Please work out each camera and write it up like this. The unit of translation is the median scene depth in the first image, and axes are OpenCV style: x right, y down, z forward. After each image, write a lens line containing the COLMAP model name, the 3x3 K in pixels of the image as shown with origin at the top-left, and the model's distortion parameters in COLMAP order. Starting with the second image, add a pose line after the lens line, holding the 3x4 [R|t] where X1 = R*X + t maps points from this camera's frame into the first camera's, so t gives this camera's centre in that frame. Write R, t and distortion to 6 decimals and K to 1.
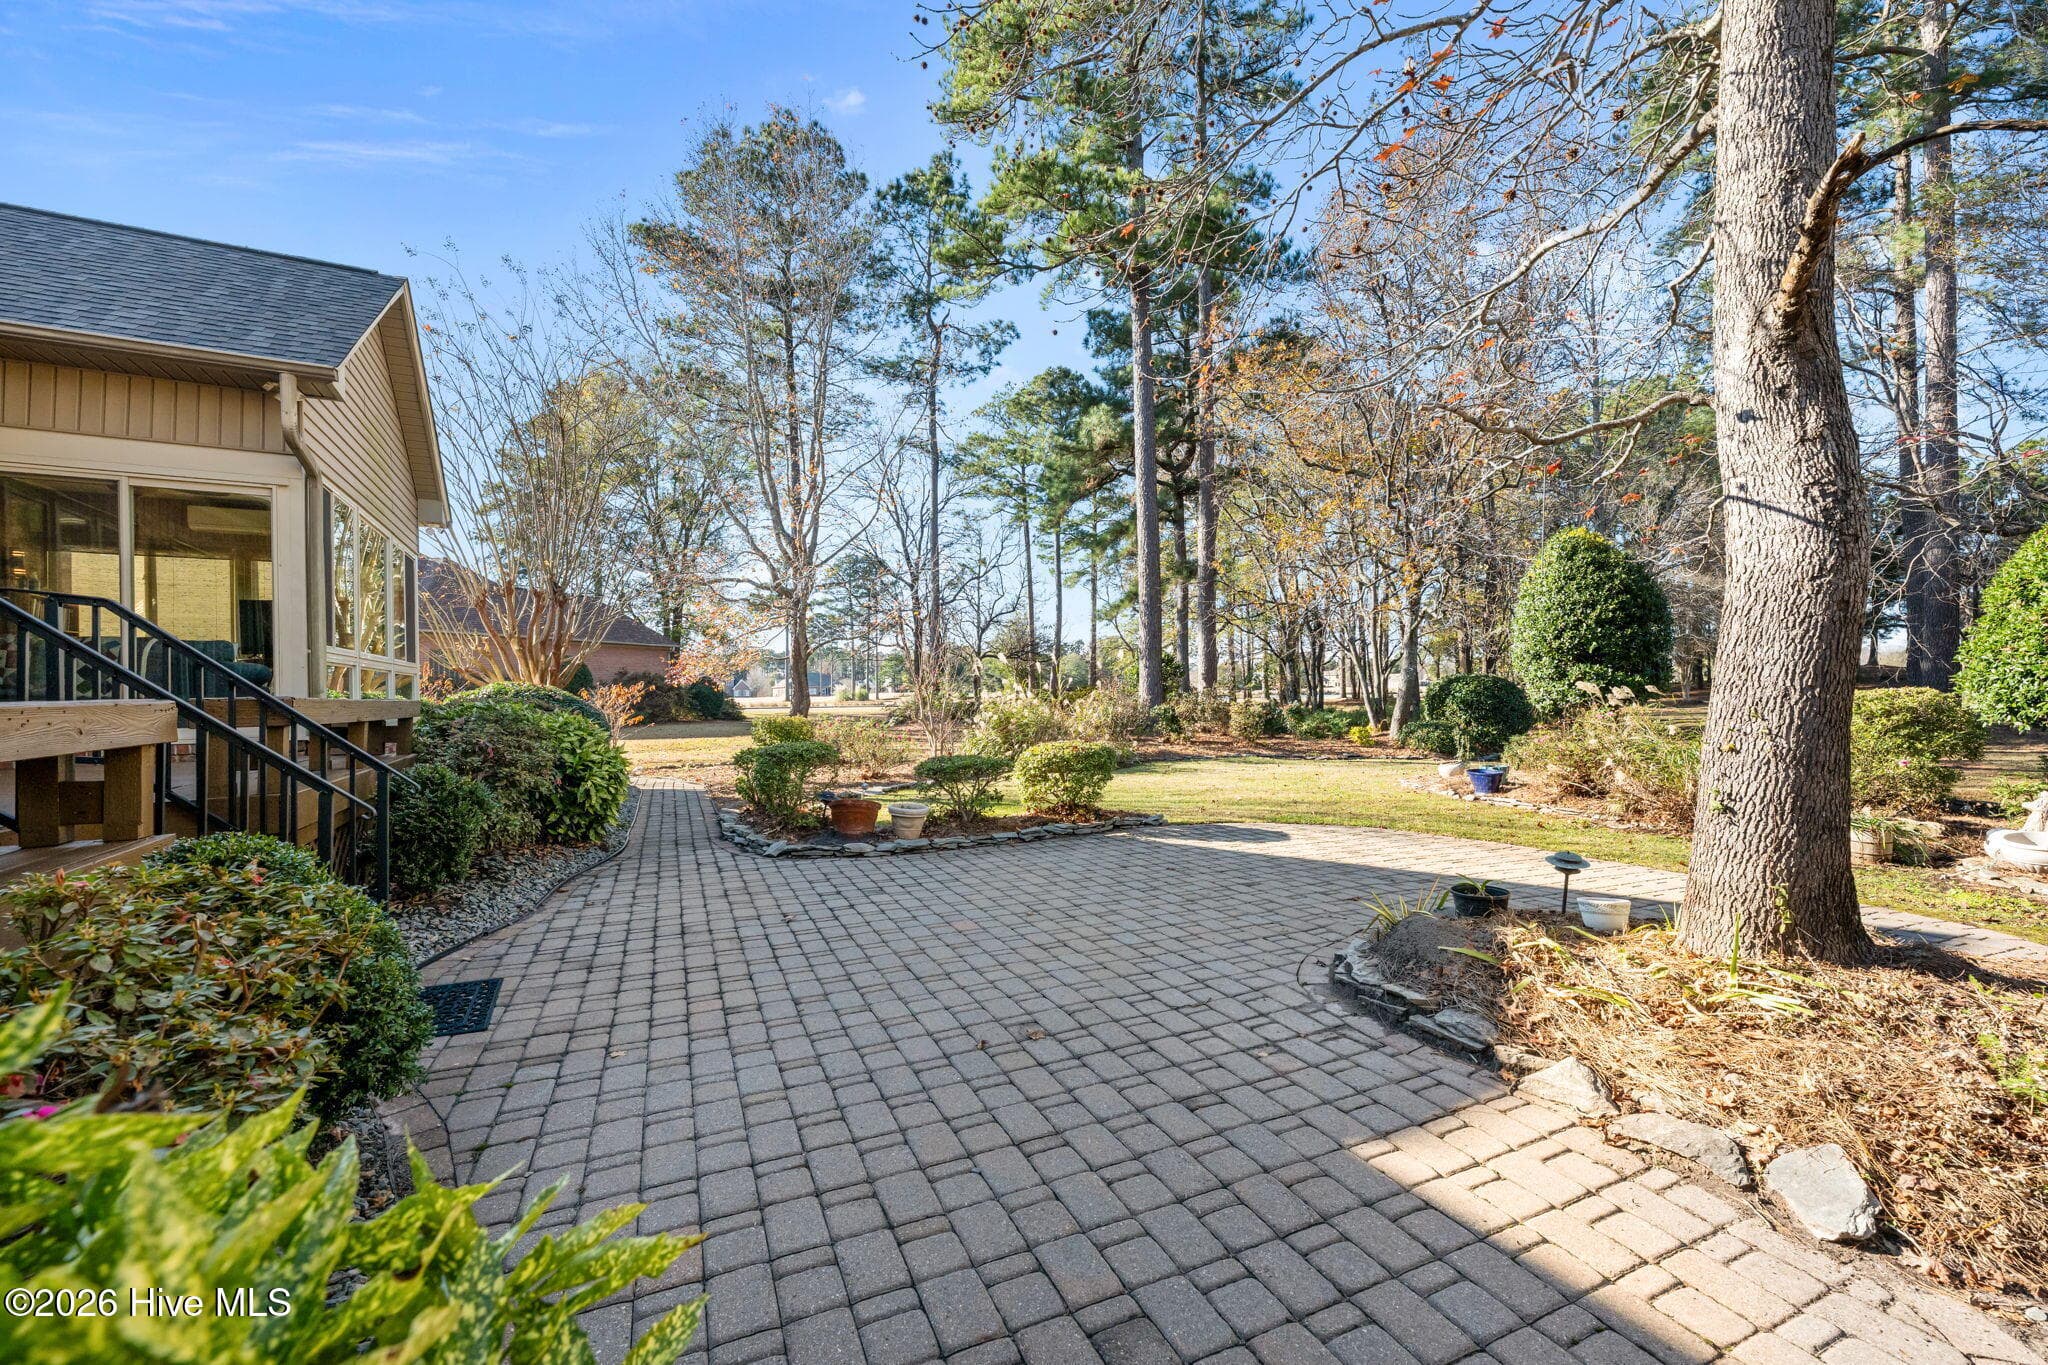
lens RADIAL K [[841.5, 0, 1031.1], [0, 841.5, 712.3], [0, 0, 1]] dist [0.001871, 0.000063]
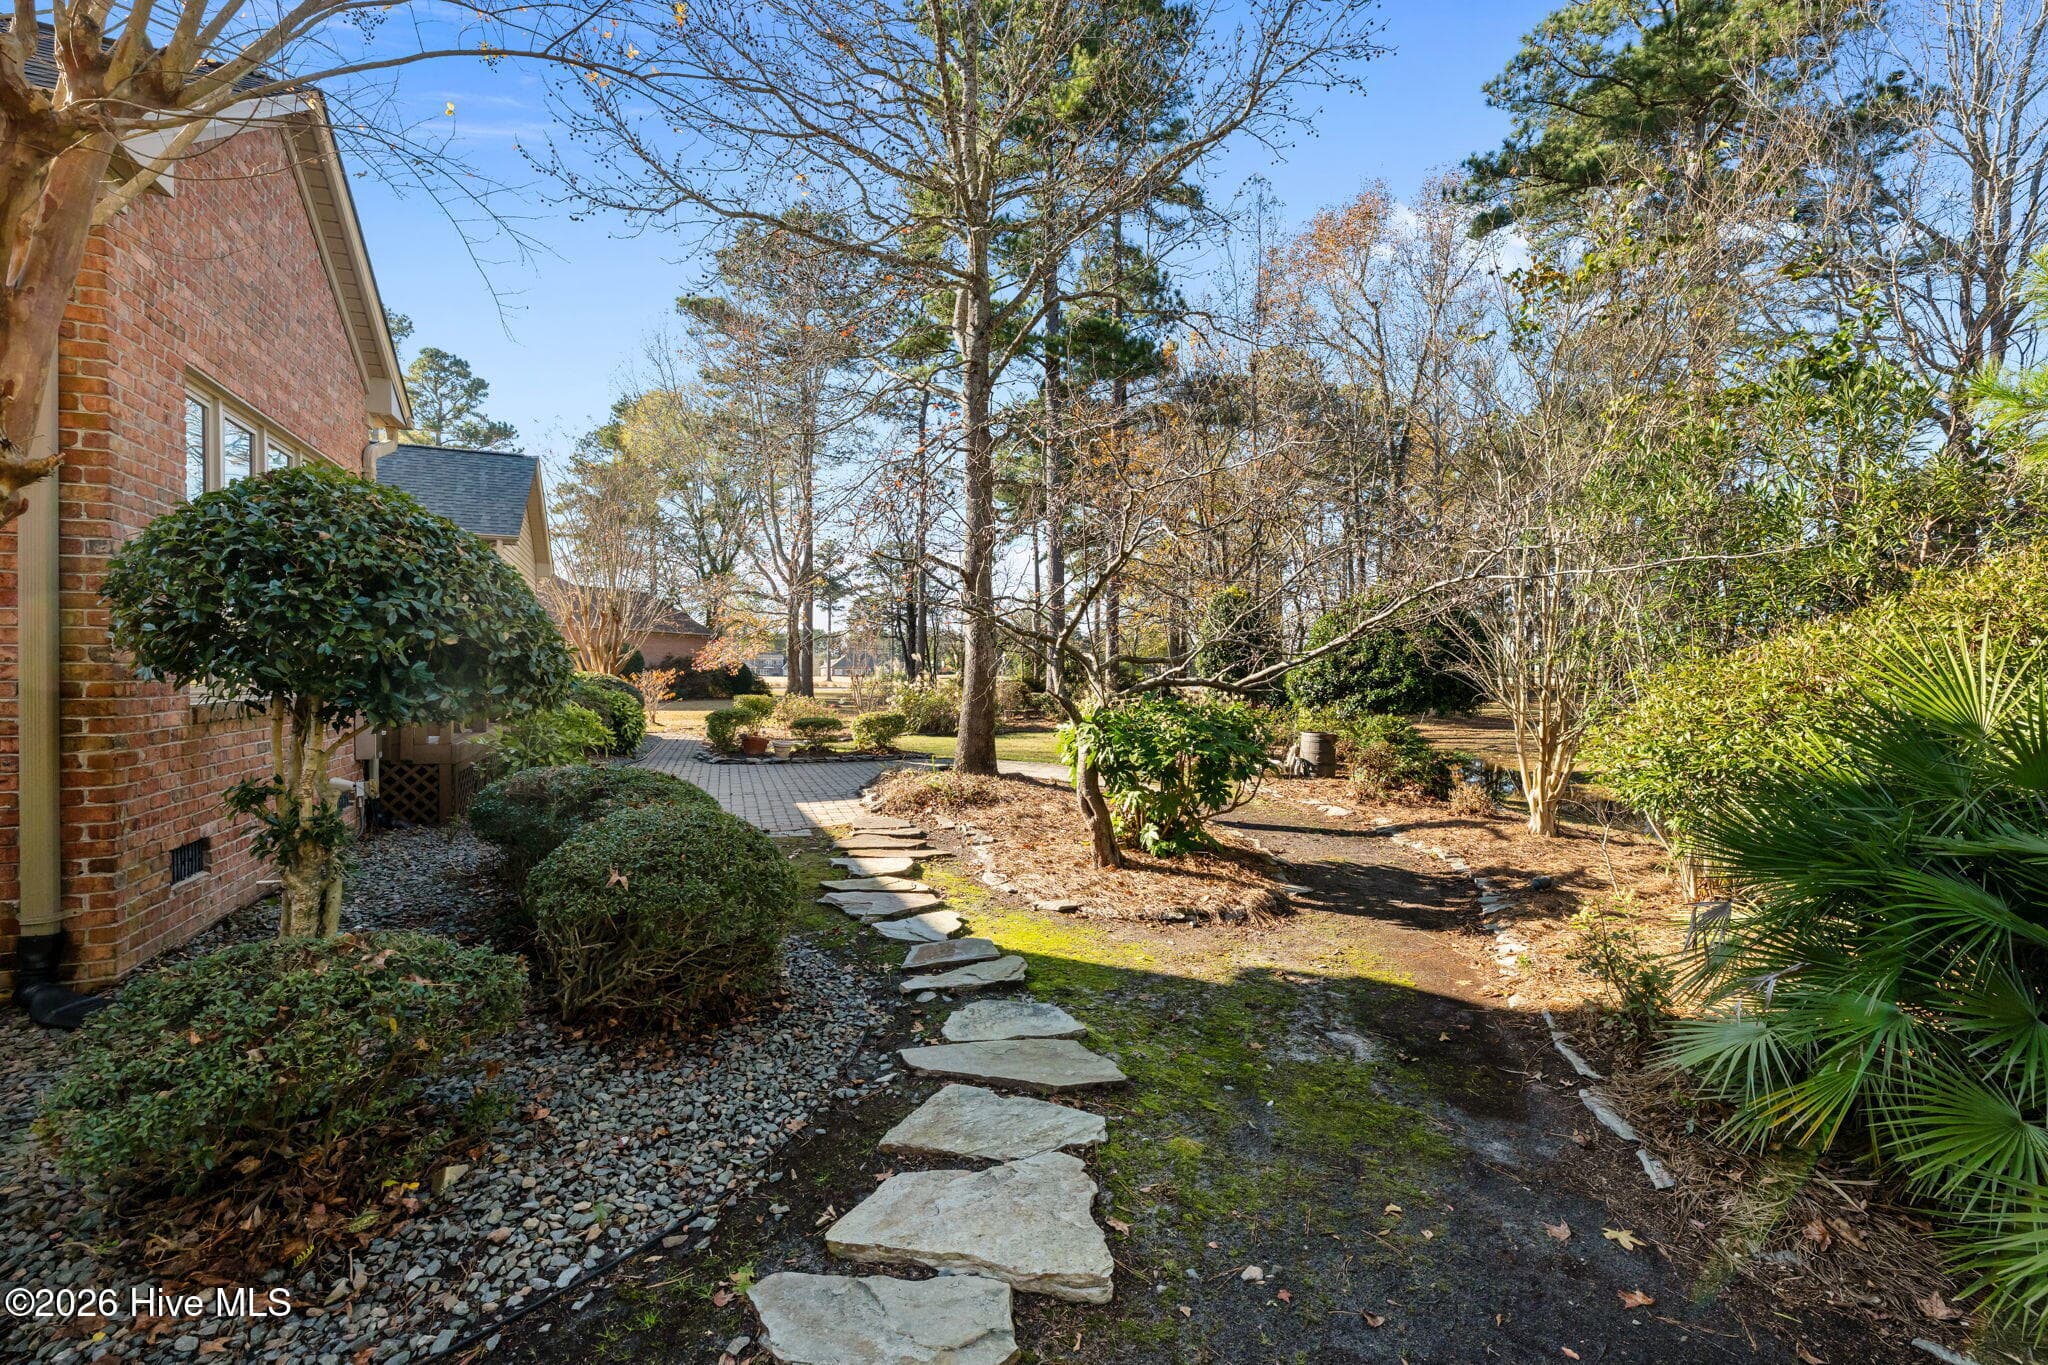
lens RADIAL K [[841.5, 0, 1031.1], [0, 841.5, 712.3], [0, 0, 1]] dist [0.001871, 0.000063]
pose [[0.998173, 0.018745, -0.057431, 0.209069], [-0.017537, 0.999616, 0.021476, -0.004168], [0.057812, -0.020430, 0.998118, -0.359910]]
